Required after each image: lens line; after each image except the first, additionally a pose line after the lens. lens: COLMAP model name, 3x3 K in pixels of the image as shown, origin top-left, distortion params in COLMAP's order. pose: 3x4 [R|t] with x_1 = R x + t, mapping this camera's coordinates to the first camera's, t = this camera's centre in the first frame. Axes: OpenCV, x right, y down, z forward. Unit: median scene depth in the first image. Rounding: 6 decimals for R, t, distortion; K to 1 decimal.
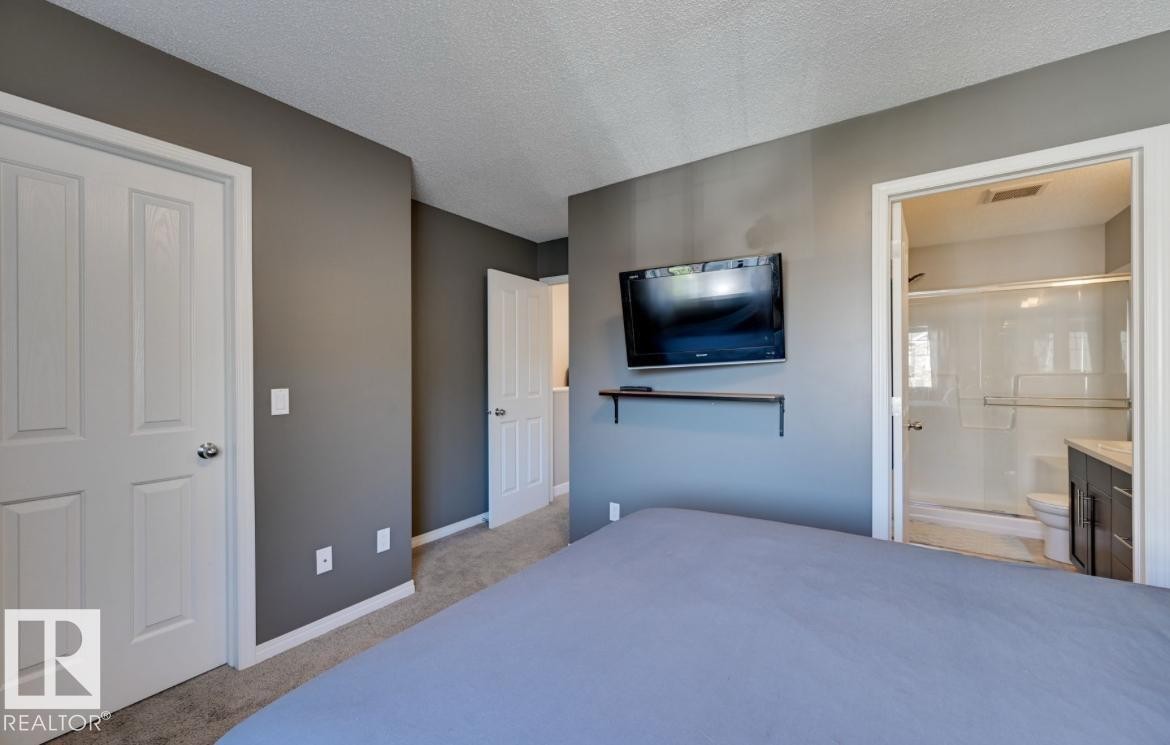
lens RADIAL K [[453.3, 0, 581.8], [0, 453.3, 375.9], [0, 0, 1]] dist [0.000010, -0.000021]
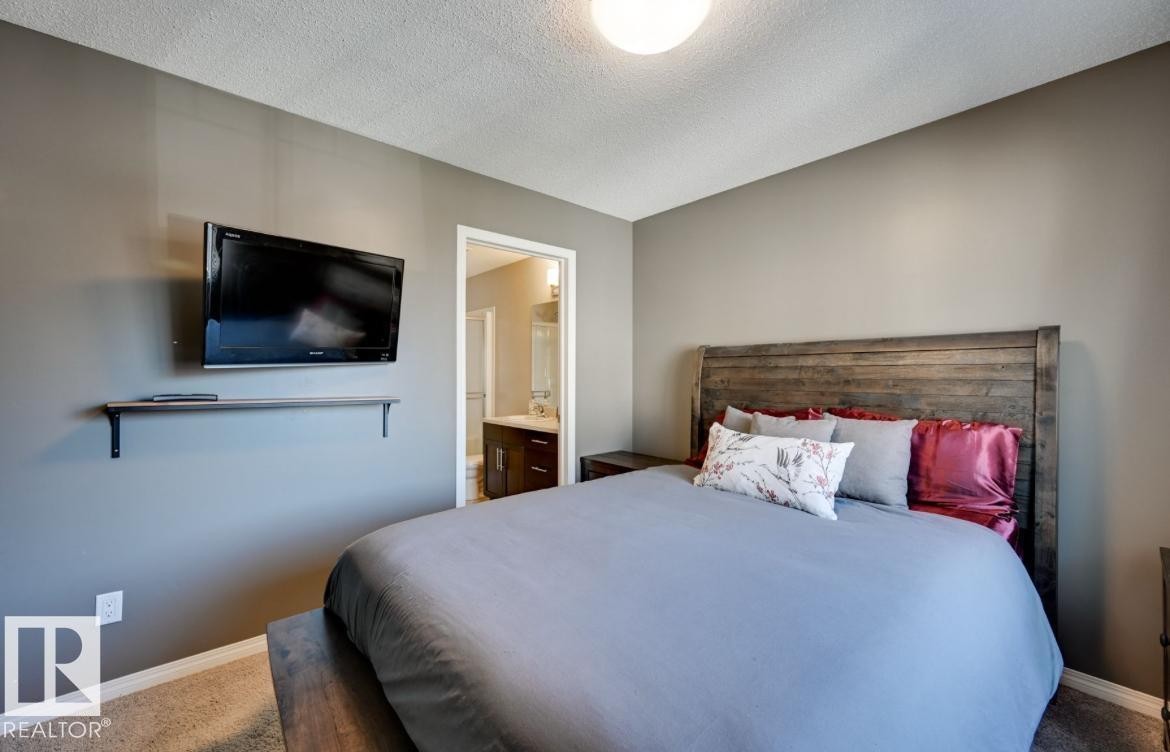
lens RADIAL K [[467.4, 0, 586.5], [0, 467.4, 374.5], [0, 0, 1]] dist [0.000386, 0.000021]
pose [[0.239446, 0.005686, 0.970893, -0.350728], [0.004797, 0.999964, -0.007039, 0.001777], [-0.970898, 0.006343, 0.239410, 0.235841]]
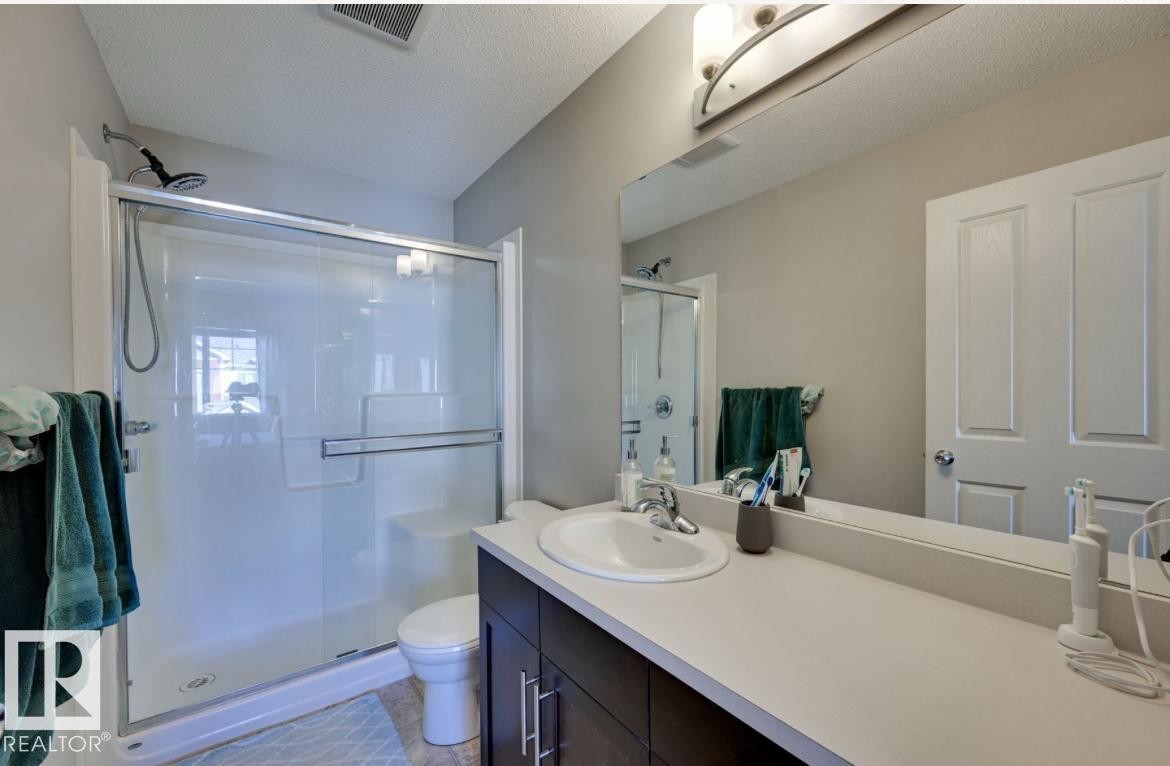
lens RADIAL K [[472.4, 0, 582.8], [0, 472.4, 390.2], [0, 0, 1]] dist [-0.014731, -0.000076]
pose [[0.329168, 0.004410, 0.944261, 0.566516], [0.013367, 0.999867, -0.009329, 0.000295], [-0.944177, 0.015693, 0.329066, 0.640691]]
